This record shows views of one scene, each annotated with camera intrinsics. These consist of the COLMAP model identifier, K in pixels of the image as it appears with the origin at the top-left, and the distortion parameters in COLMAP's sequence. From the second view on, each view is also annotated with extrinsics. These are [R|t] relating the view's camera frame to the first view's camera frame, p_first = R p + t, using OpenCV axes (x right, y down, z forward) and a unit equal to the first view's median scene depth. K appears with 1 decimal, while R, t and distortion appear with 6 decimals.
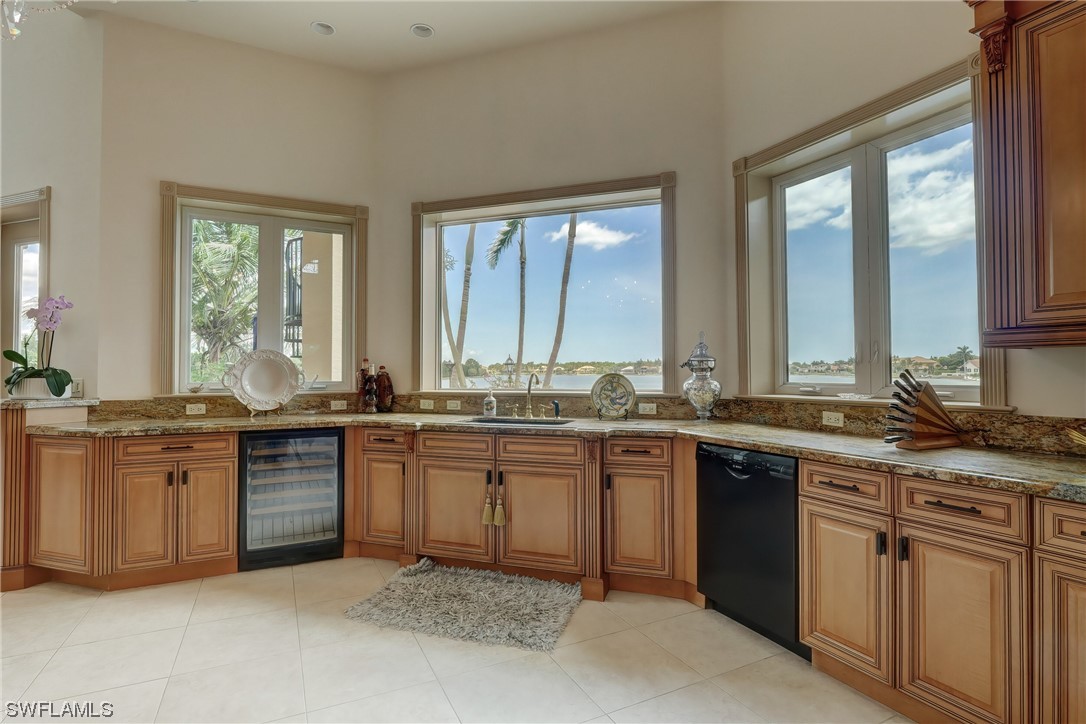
lens RADIAL K [[532.9, 0, 539.3], [0, 532.9, 361.3], [0, 0, 1]] dist [-0.007646, -0.000653]
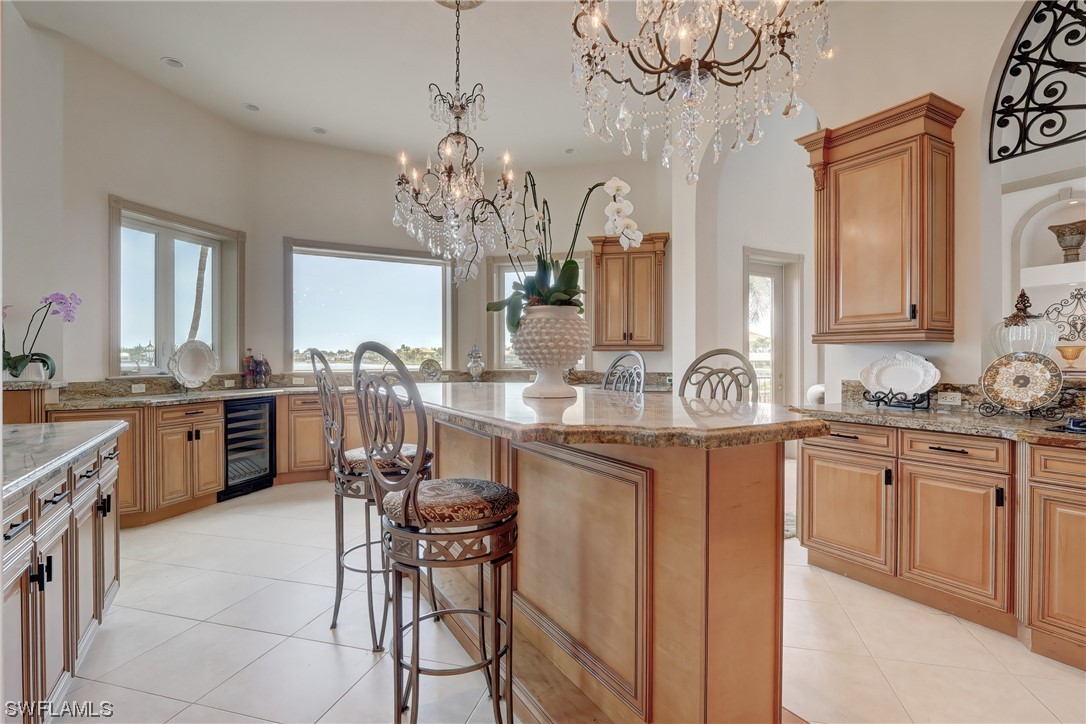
lens RADIAL K [[532.9, 0, 539.3], [0, 532.9, 361.3], [0, 0, 1]] dist [-0.007646, -0.000653]
pose [[0.667121, -0.001604, 0.744948, -0.941752], [-0.015065, 0.999764, 0.015643, -0.004304], [-0.744797, -0.021658, 0.666939, -0.486677]]
